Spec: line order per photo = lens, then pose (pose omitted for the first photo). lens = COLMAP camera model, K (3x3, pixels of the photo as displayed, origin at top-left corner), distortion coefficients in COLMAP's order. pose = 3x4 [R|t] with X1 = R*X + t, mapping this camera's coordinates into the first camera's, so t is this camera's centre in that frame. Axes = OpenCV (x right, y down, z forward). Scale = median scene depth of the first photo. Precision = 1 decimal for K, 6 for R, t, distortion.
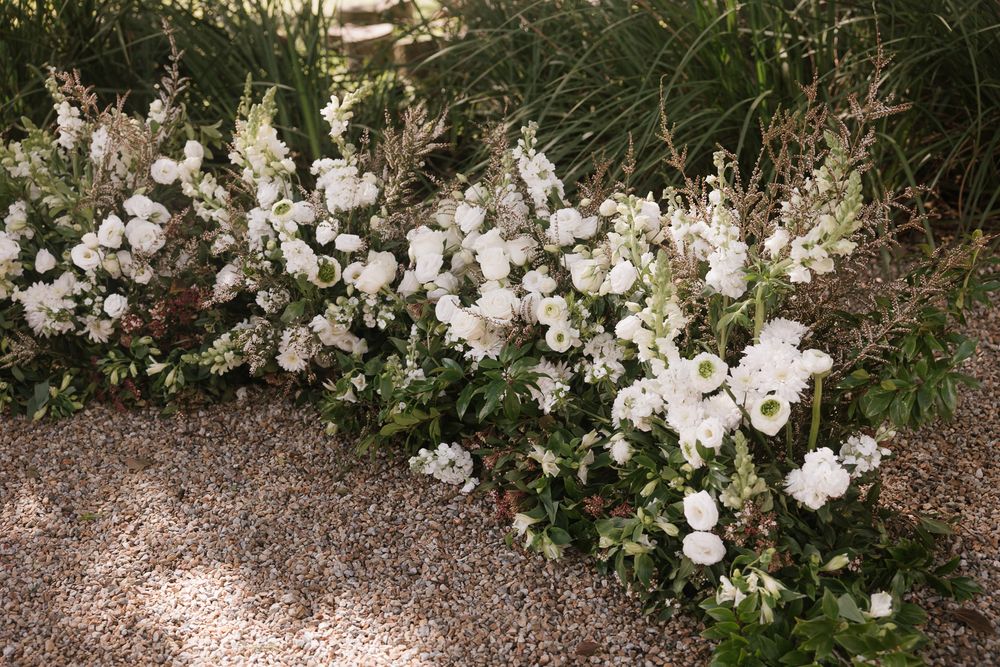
lens RADIAL K [[1278.2, 0, 478.2], [0, 1278.2, 321.7], [0, 0, 1]] dist [-0.007878, 0.000000]
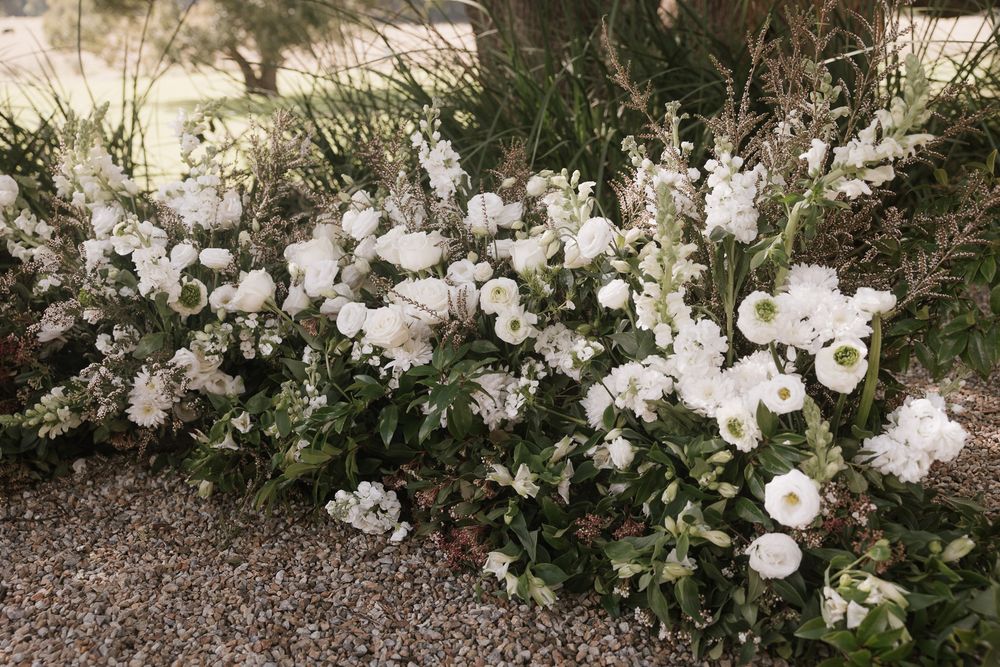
lens RADIAL K [[929.2, 0, 493.6], [0, 929.2, 327.3], [0, 0, 1]] dist [-0.004406, 0.000000]
pose [[0.961698, -0.058727, 0.267745, -0.109301], [0.094841, 0.987739, -0.124003, 0.087773], [-0.257180, 0.144647, 0.955477, 0.456233]]
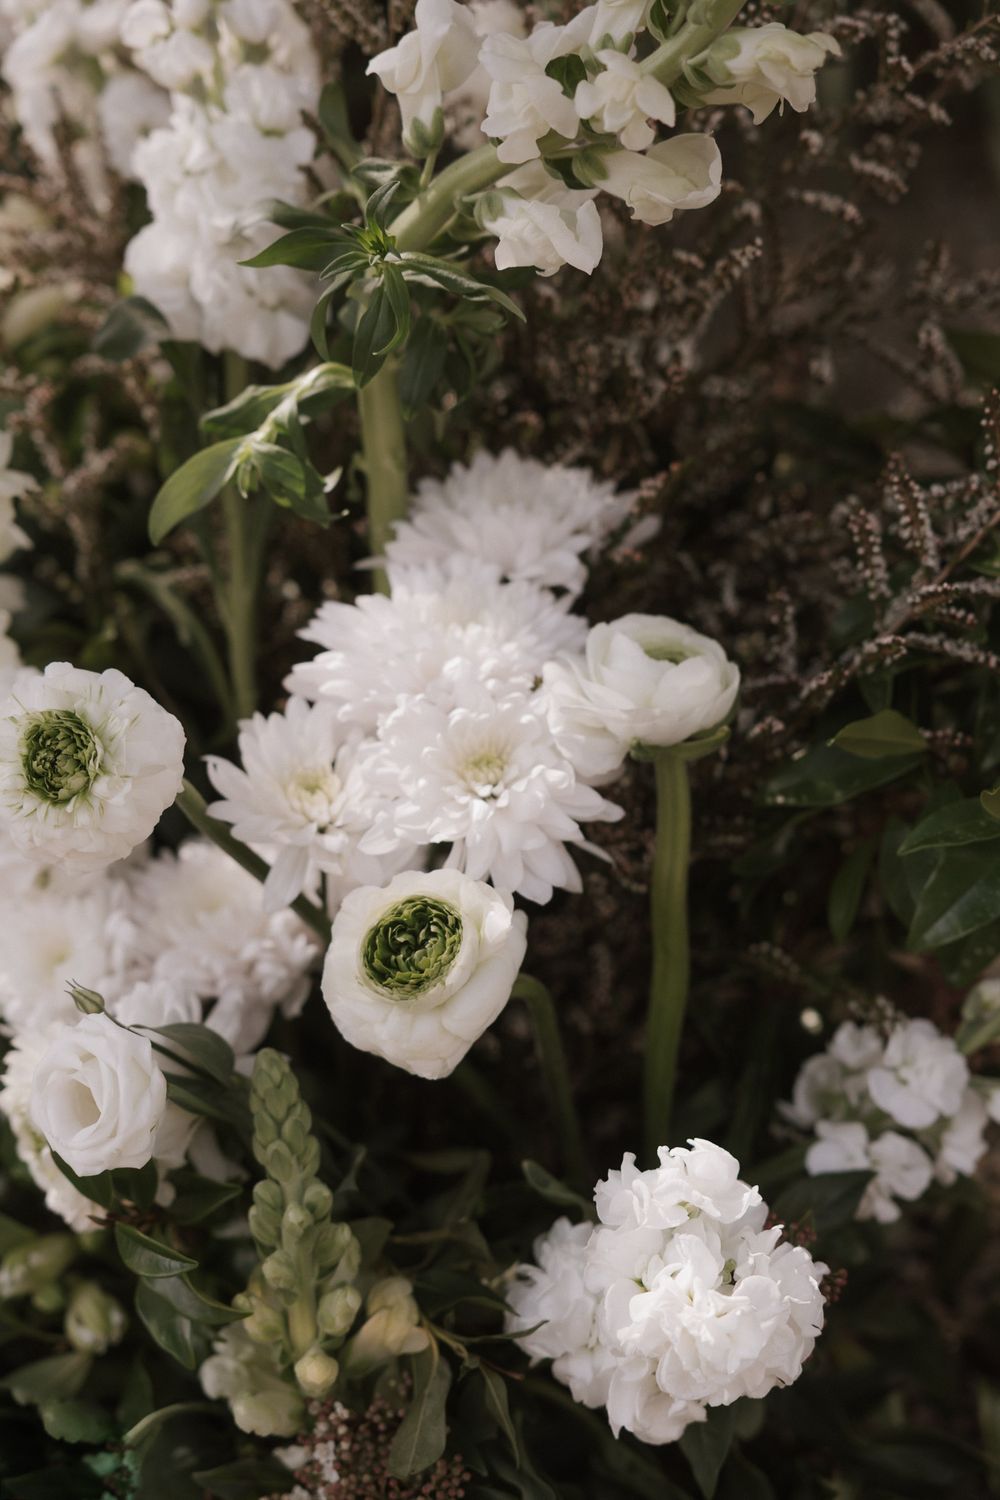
lens RADIAL K [[2961.2, 0, 497.9], [0, 2961.2, 744.4], [0, 0, 1]] dist [0.015669, 0.000000]
pose [[0.990859, -0.045841, 0.126874, 0.164416], [0.030646, 0.992394, 0.119225, -0.012326], [-0.131374, -0.114247, 0.984728, 0.501356]]
